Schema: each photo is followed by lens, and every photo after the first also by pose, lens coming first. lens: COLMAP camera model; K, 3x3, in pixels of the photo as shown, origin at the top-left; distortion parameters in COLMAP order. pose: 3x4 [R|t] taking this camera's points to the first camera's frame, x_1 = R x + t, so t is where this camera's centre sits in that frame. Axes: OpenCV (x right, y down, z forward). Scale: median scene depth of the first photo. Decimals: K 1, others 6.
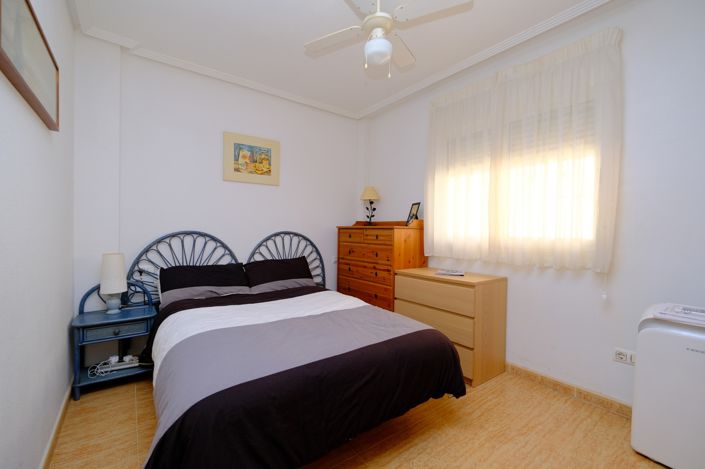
lens RADIAL K [[306.6, 0, 352.6], [0, 306.6, 235.6], [0, 0, 1]] dist [0.006835, -0.001001]
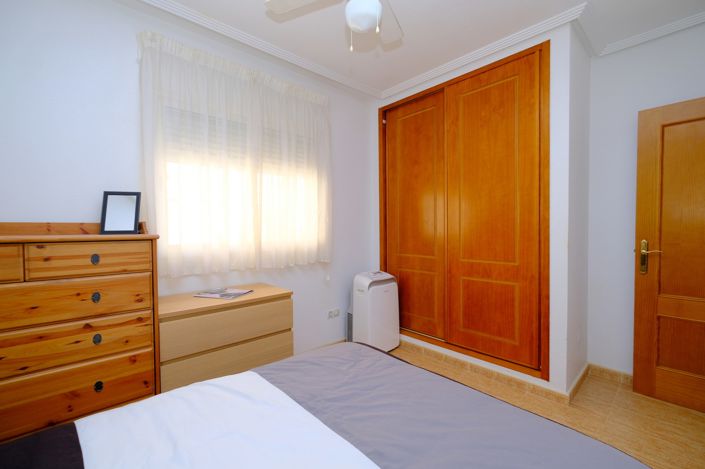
lens RADIAL K [[306.6, 0, 352.7], [0, 306.6, 230.1], [0, 0, 1]] dist [0.006835, -0.001001]
pose [[-0.084981, -0.019693, 0.996188, -0.419370], [0.027073, 0.999390, 0.022065, -0.039516], [-0.996015, 0.028845, -0.084396, 0.654564]]
